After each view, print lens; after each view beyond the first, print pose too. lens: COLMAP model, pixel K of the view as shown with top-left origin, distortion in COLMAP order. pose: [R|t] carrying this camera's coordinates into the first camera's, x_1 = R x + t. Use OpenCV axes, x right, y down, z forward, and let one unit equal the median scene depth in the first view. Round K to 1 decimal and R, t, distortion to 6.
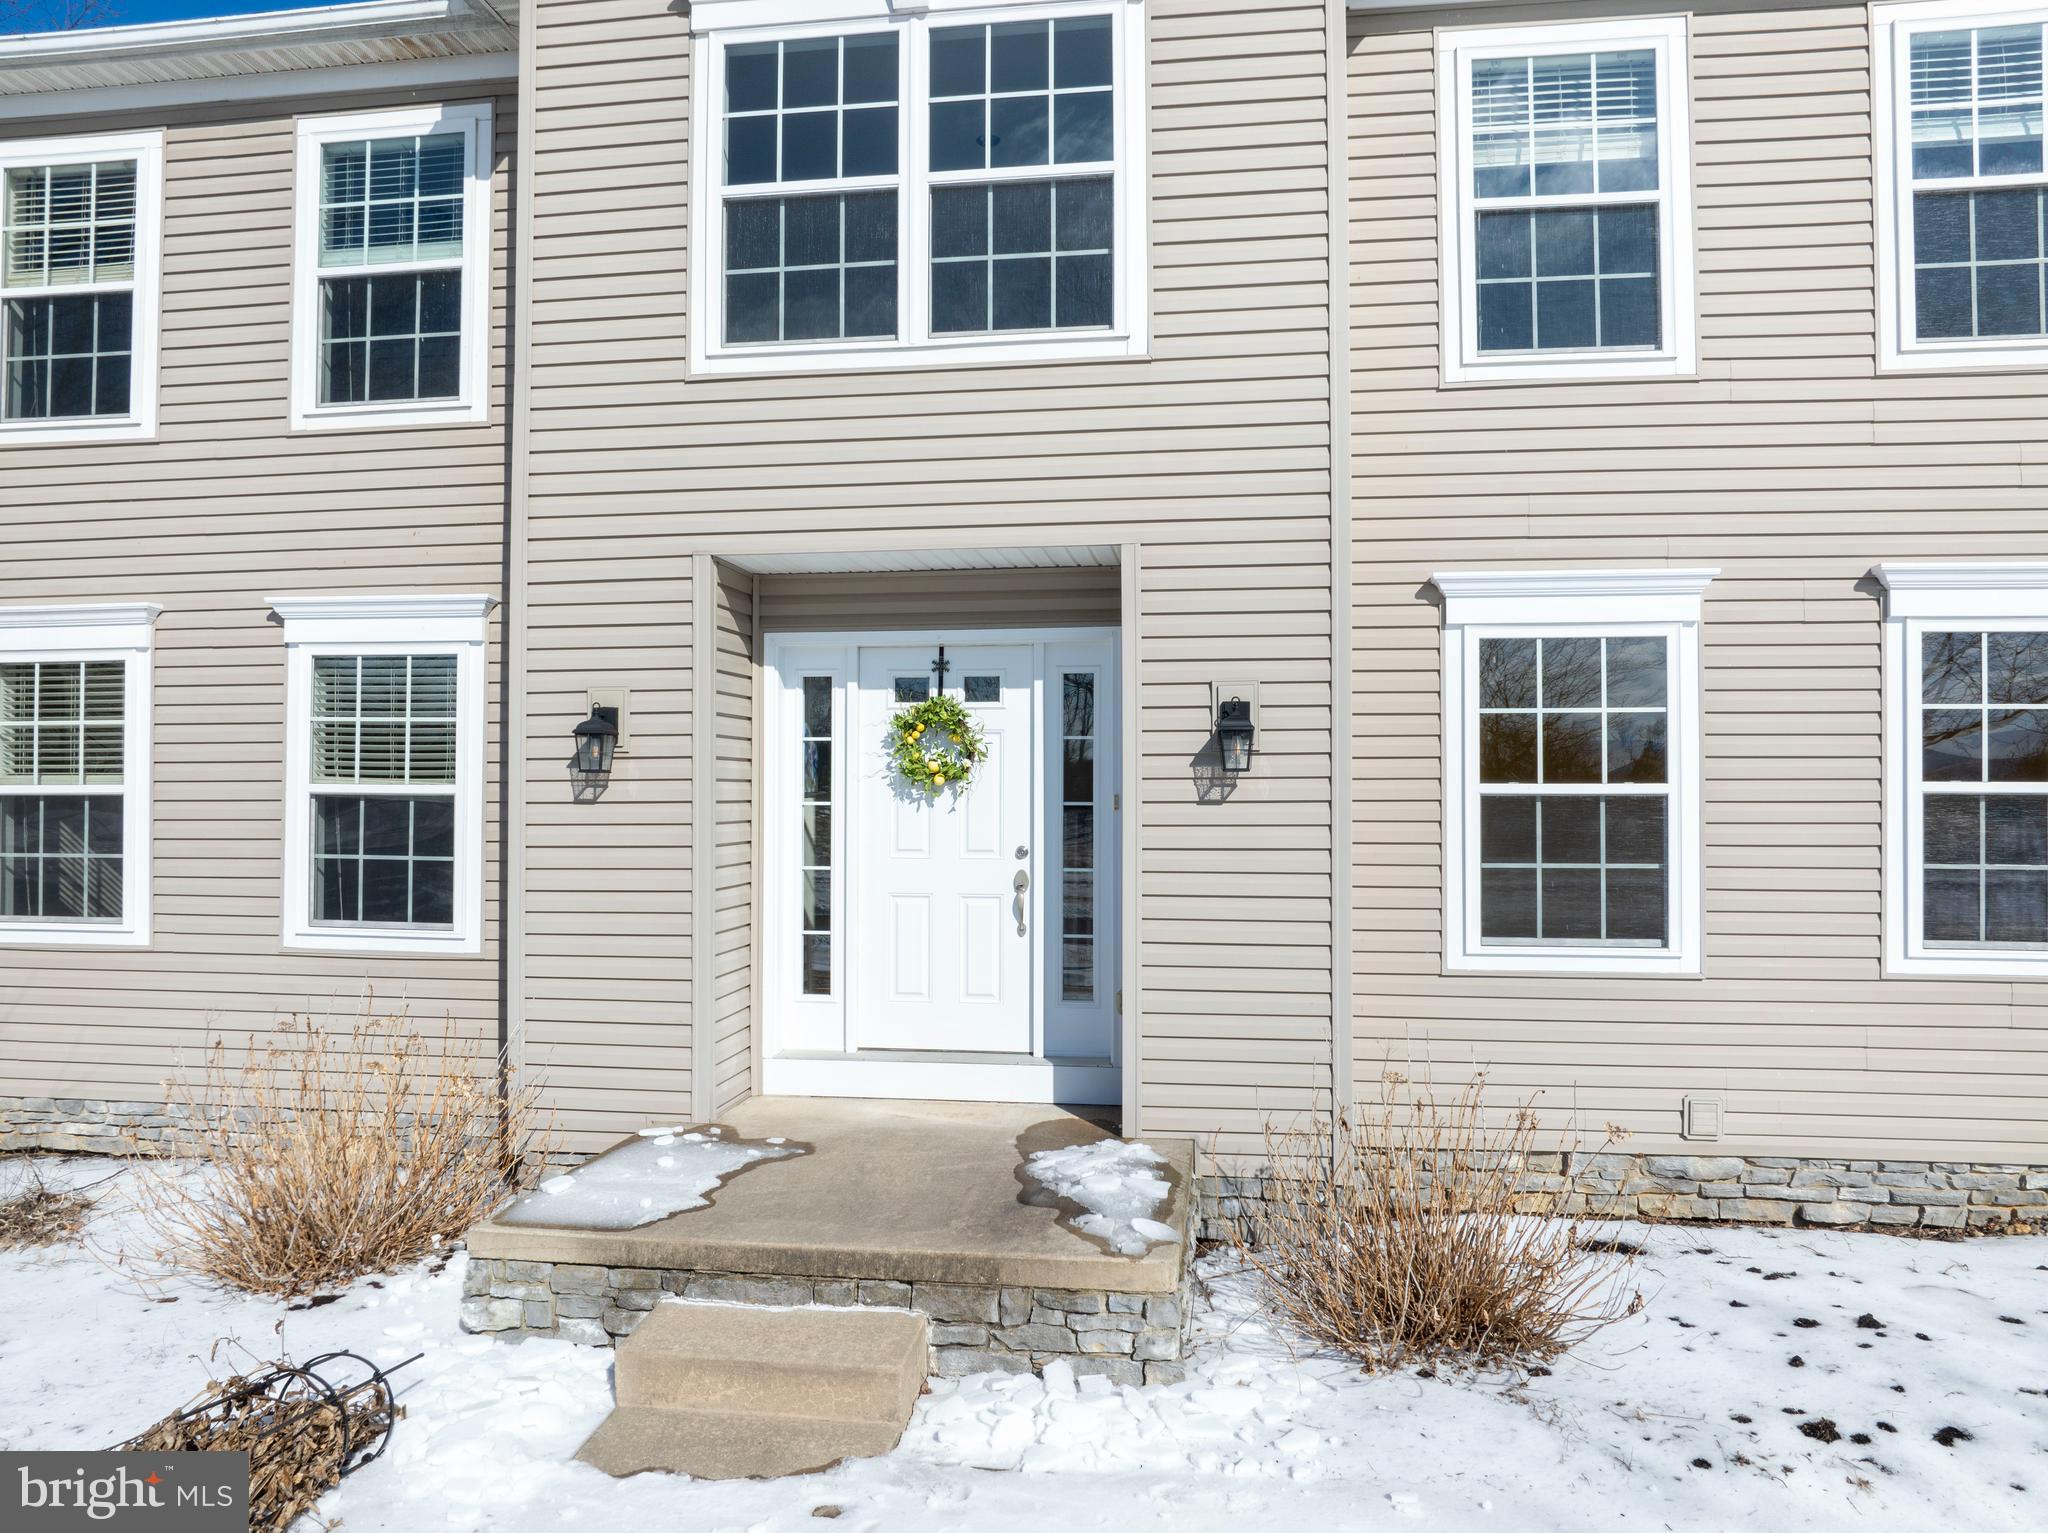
lens RADIAL K [[1451.0, 0, 1019.4], [0, 1451.0, 771.9], [0, 0, 1]] dist [-0.041059, 0.011617]
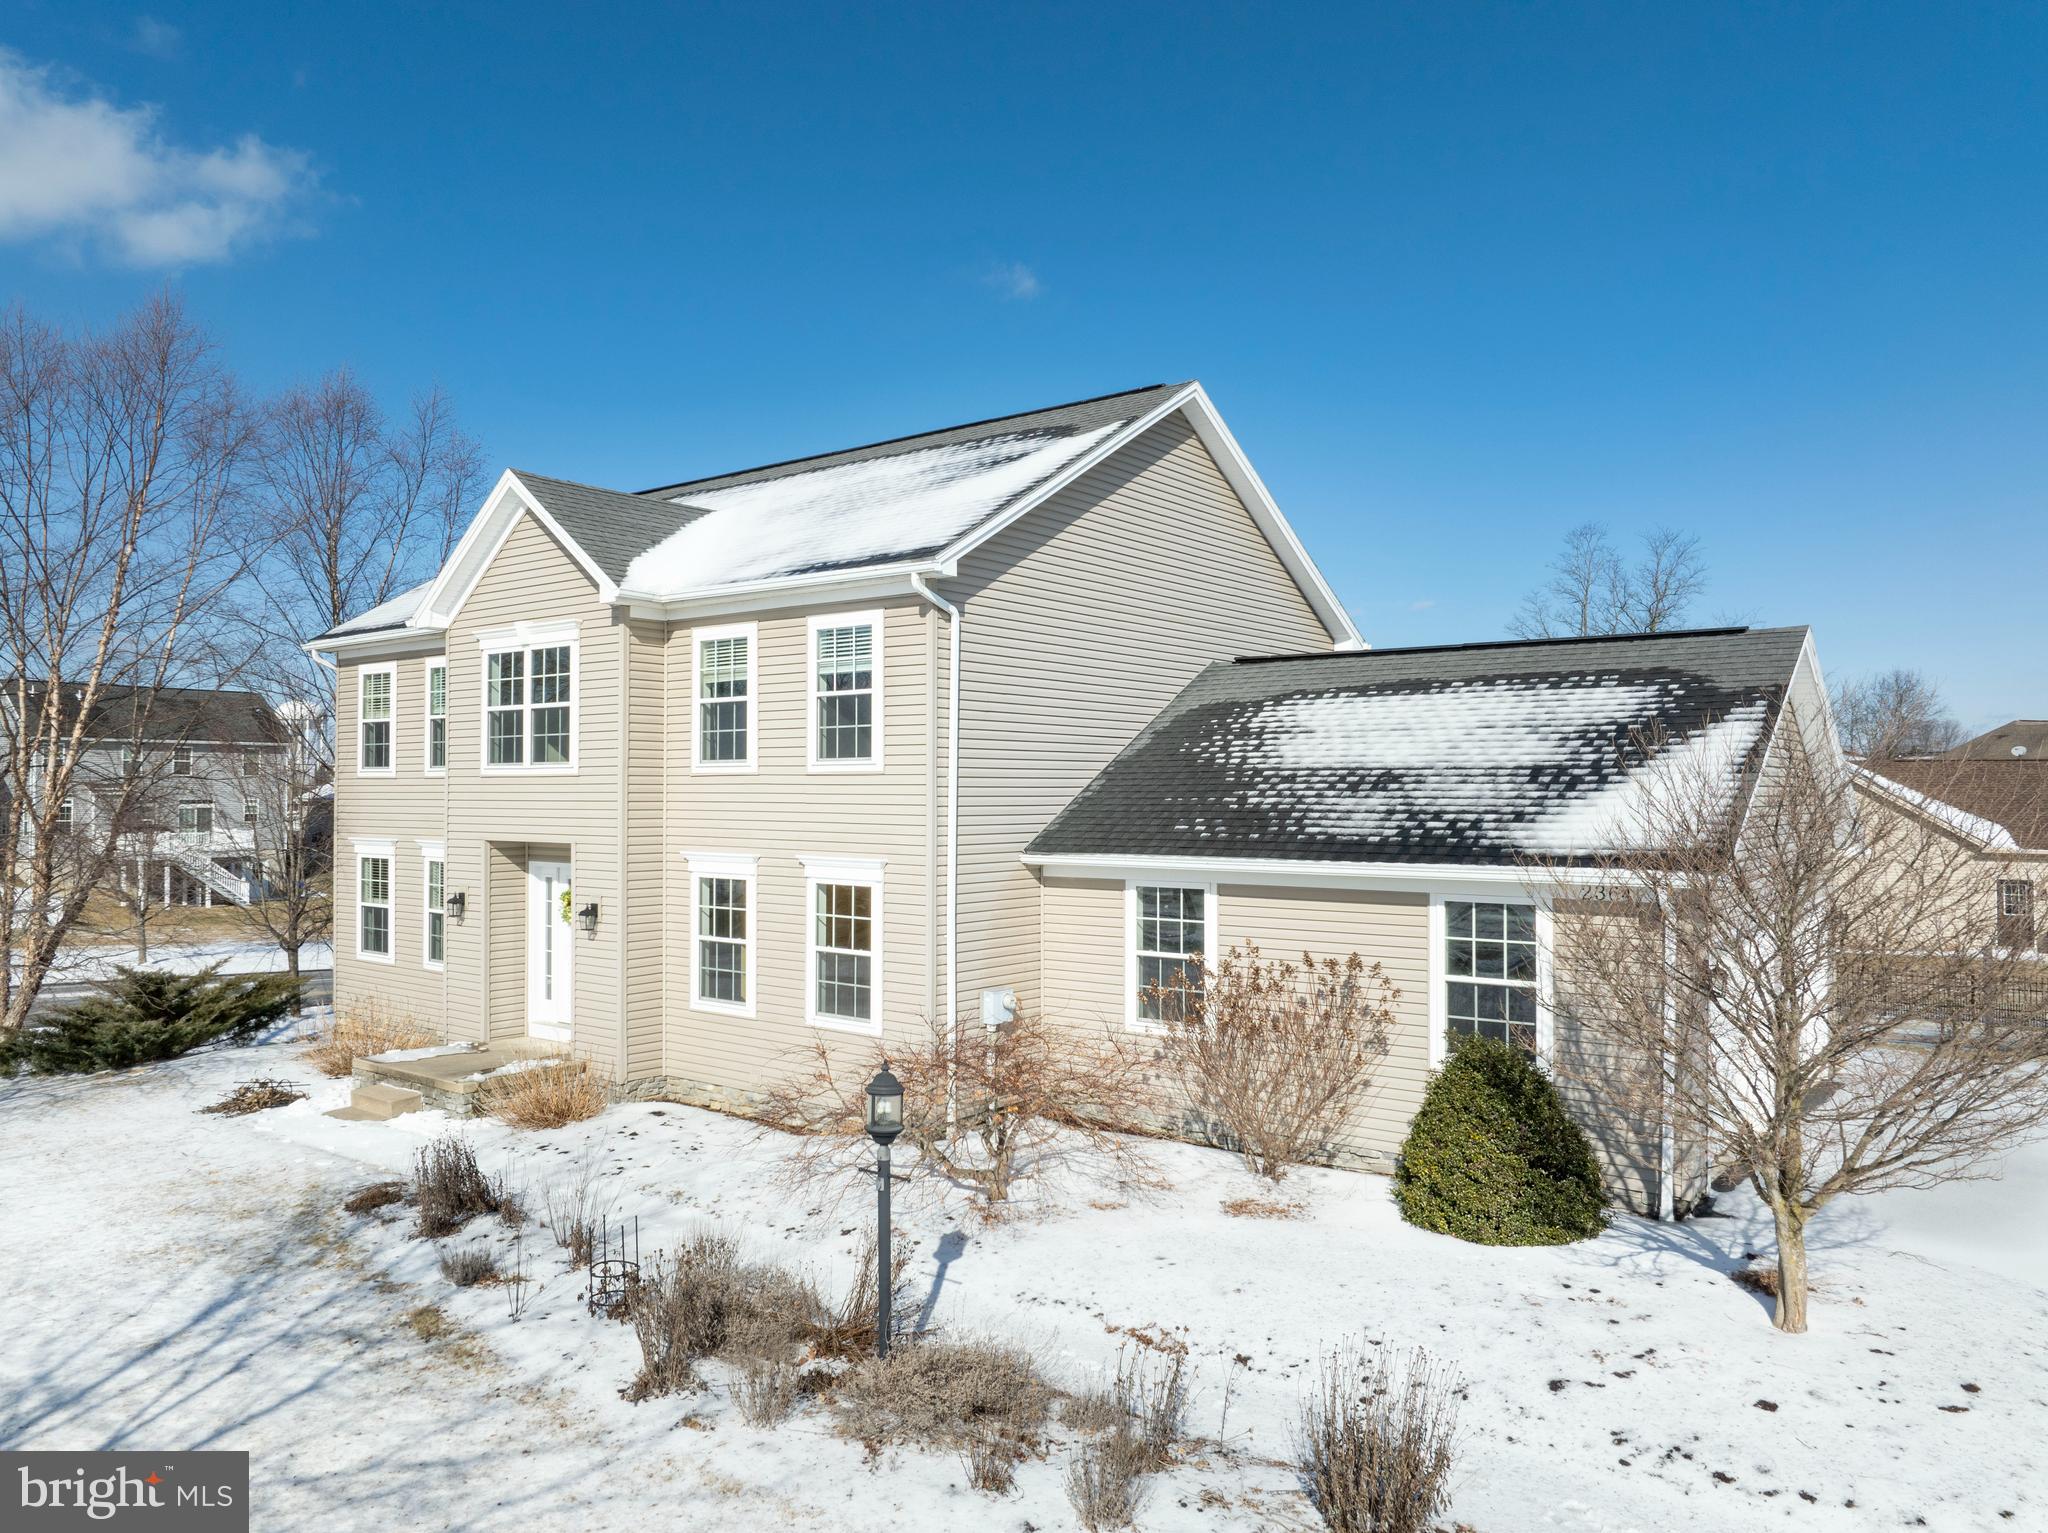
lens RADIAL K [[1451.0, 0, 1025.6], [0, 1451.0, 767.9], [0, 0, 1]] dist [-0.041059, 0.011617]
pose [[0.871336, -0.007113, -0.490636, 1.906424], [0.006458, 0.999975, -0.003027, -0.252056], [0.490645, -0.000531, 0.871359, -0.847066]]
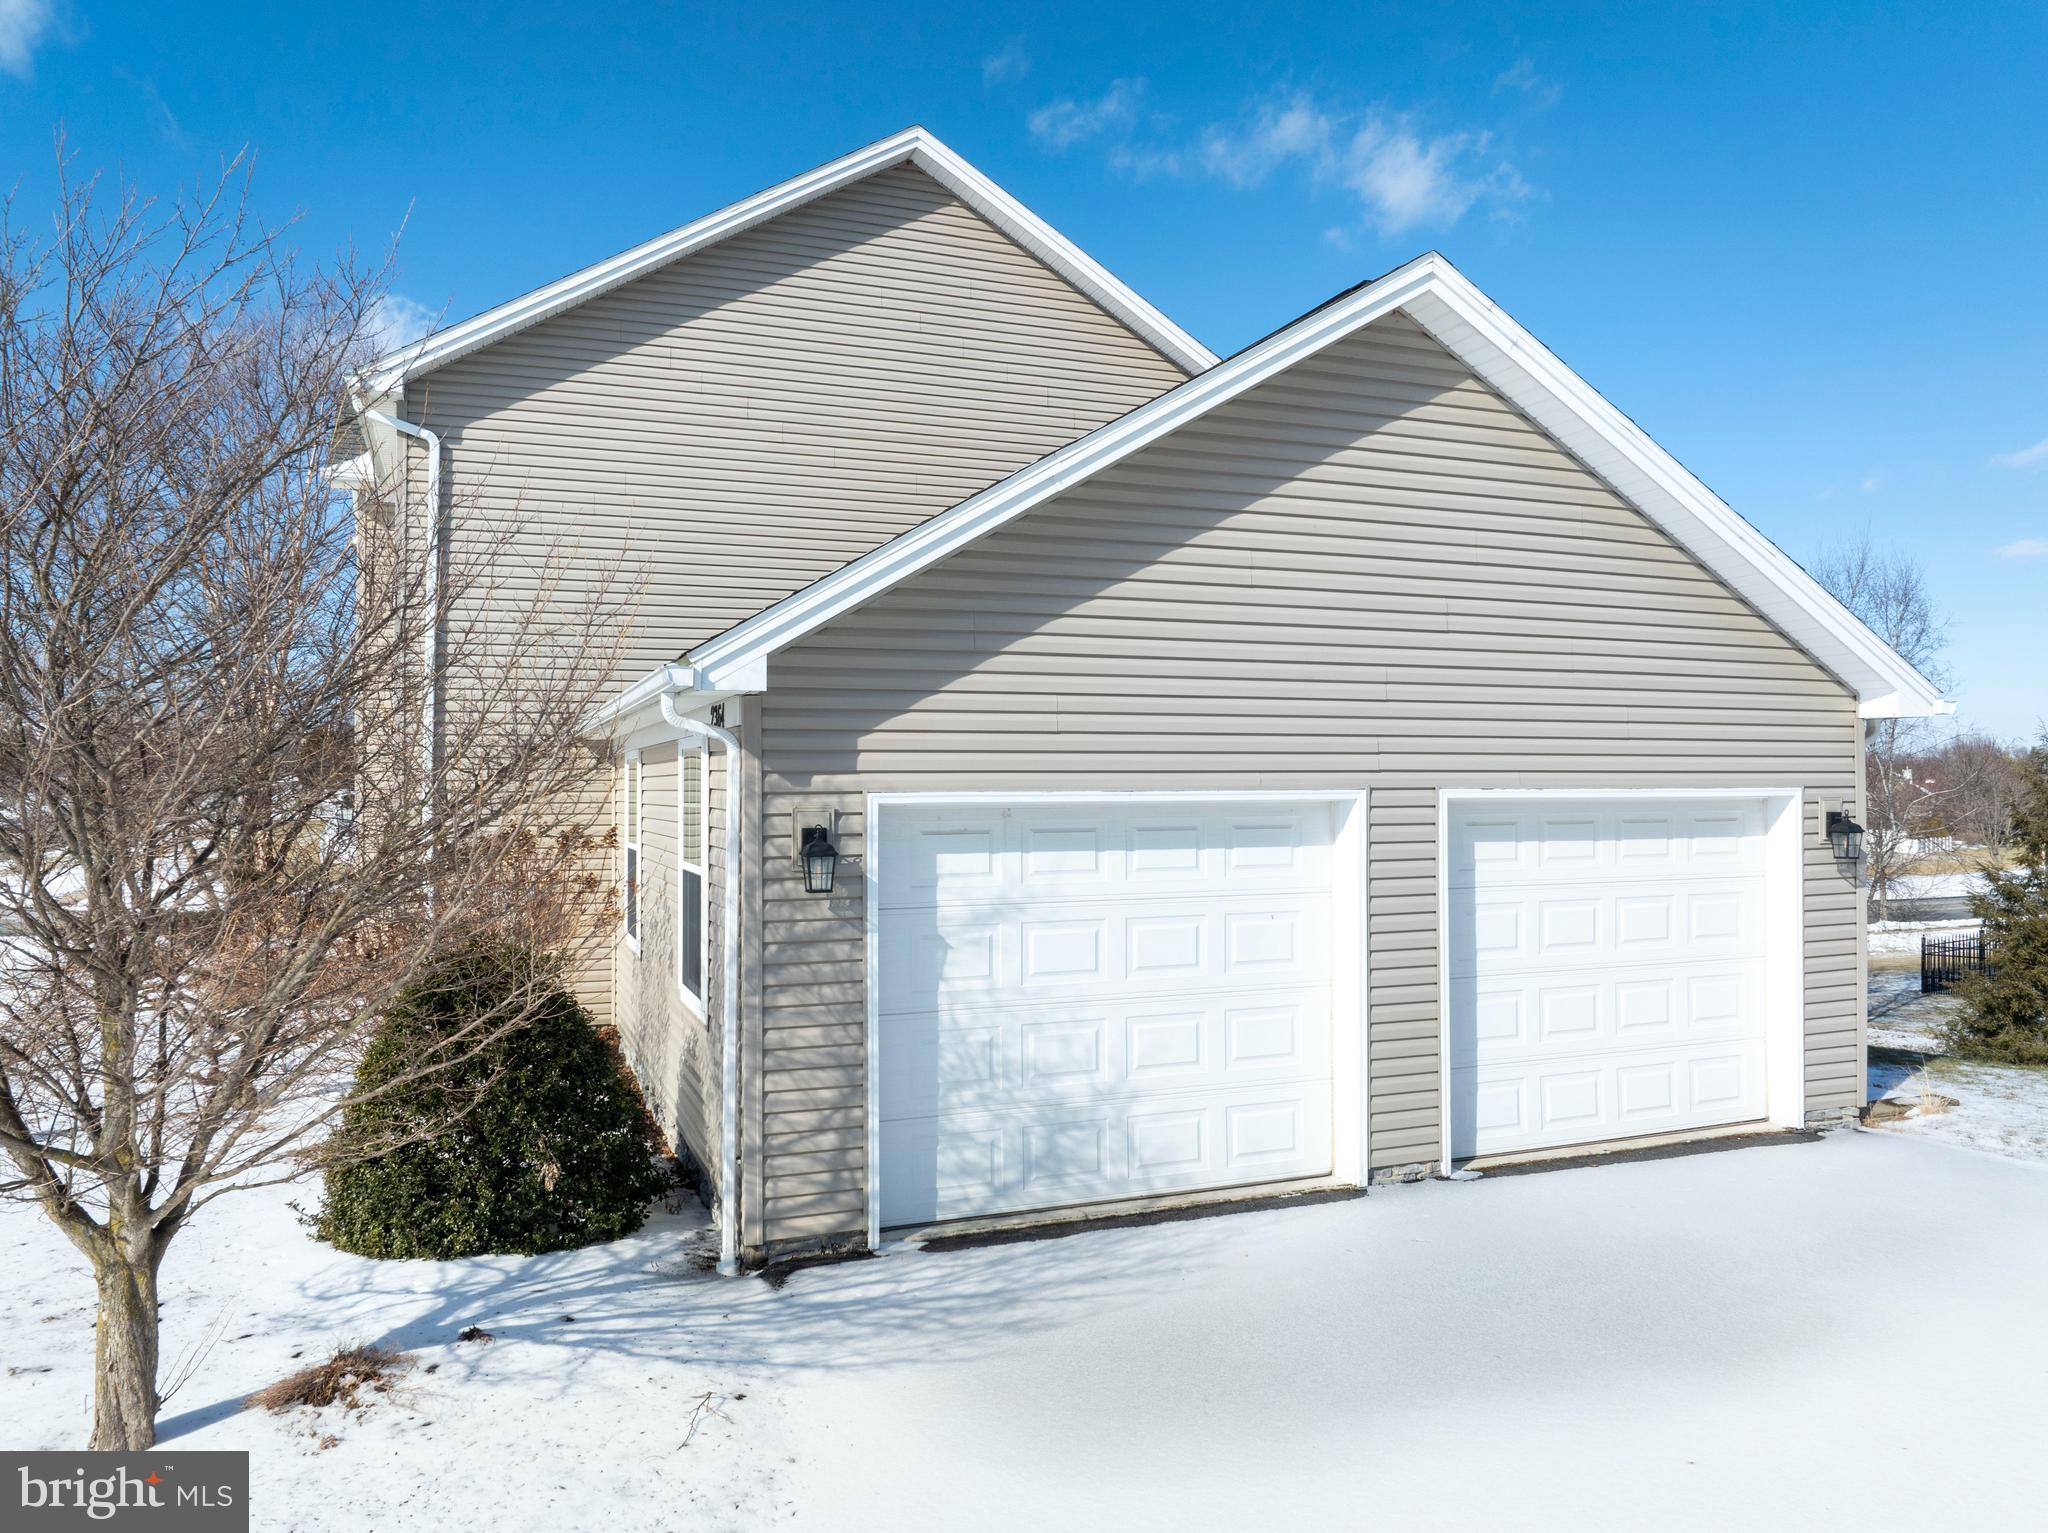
lens RADIAL K [[1451.0, 0, 1023.8], [0, 1451.0, 772.6], [0, 0, 1]] dist [-0.041059, 0.011617]
pose [[0.483768, -0.015303, -0.875063, 2.636701], [0.014956, 0.999846, -0.009217, -0.057144], [0.875068, -0.008629, 0.483922, 0.608312]]
